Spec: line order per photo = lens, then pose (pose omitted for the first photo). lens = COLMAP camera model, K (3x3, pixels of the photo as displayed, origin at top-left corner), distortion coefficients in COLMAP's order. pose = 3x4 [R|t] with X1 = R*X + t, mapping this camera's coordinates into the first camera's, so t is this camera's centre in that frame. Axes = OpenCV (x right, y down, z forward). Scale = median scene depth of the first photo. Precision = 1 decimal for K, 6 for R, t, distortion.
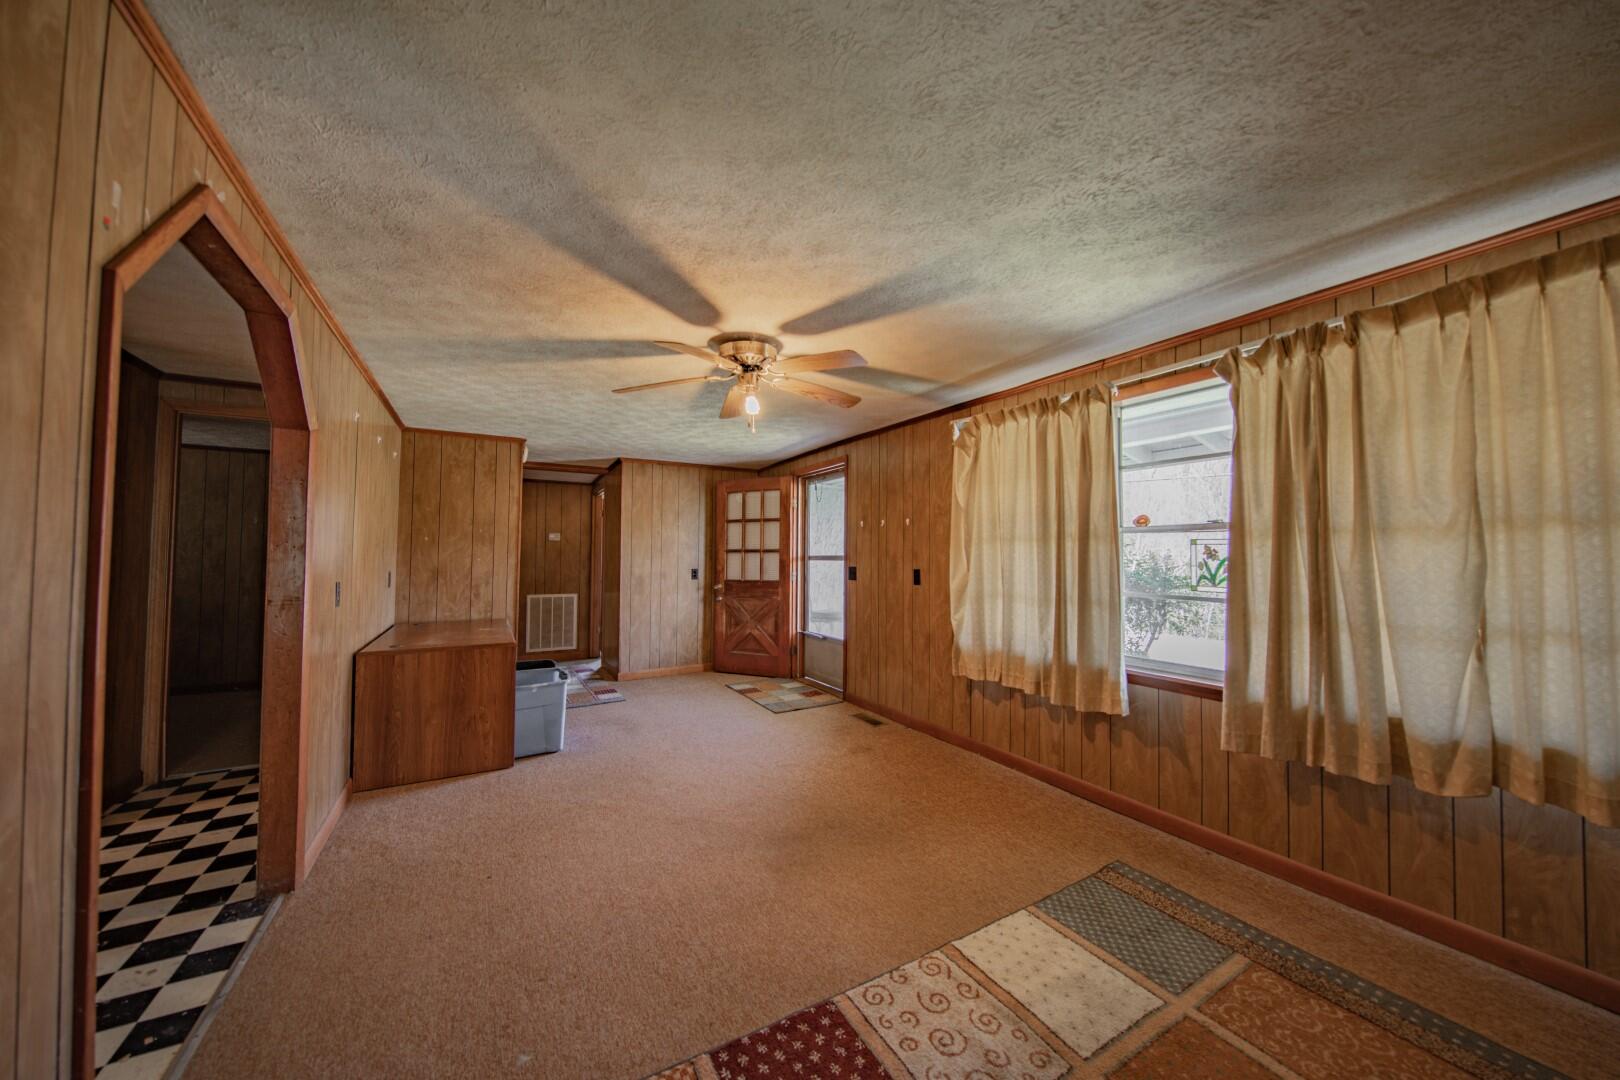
lens RADIAL K [[533.2, 0, 810.0], [0, 533.2, 540.0], [0, 0, 1]] dist [0.000097, -0.000003]
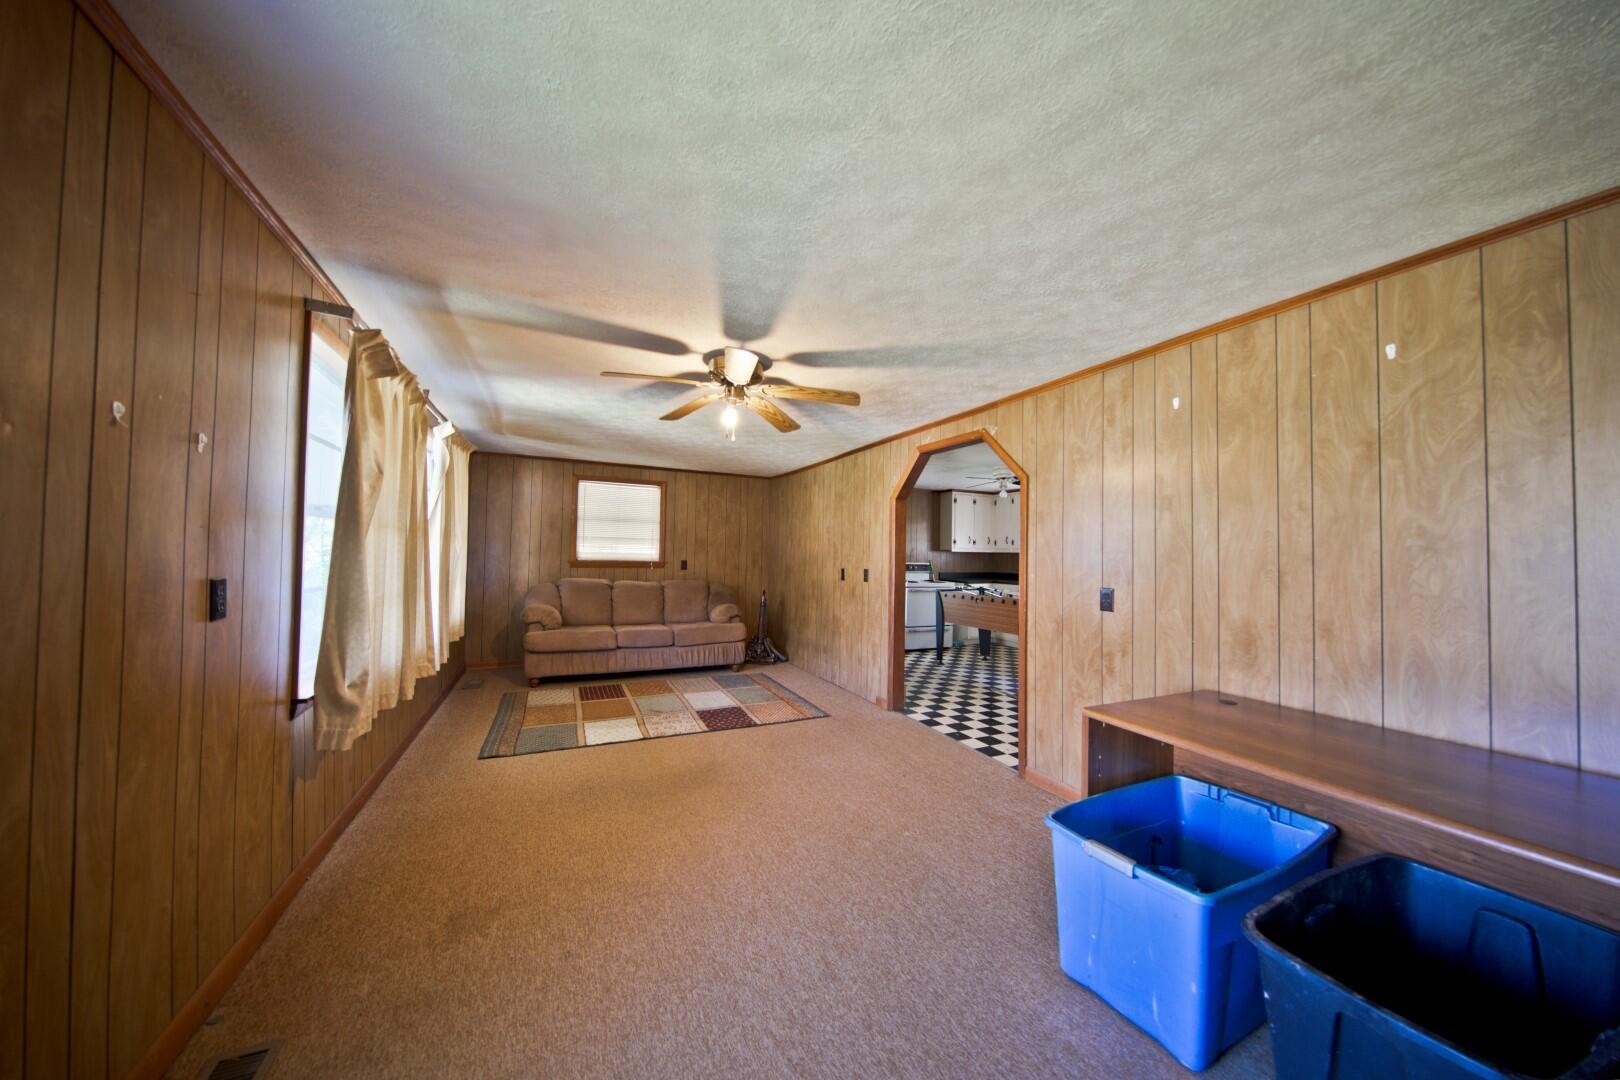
lens RADIAL K [[533.2, 0, 810.0], [0, 533.2, 540.0], [0, 0, 1]] dist [0.000097, -0.000003]
pose [[-0.995771, -0.016556, 0.090368, -0.476045], [-0.021706, 0.998177, -0.056316, 0.076725], [-0.089270, -0.058040, -0.994315, 2.595017]]
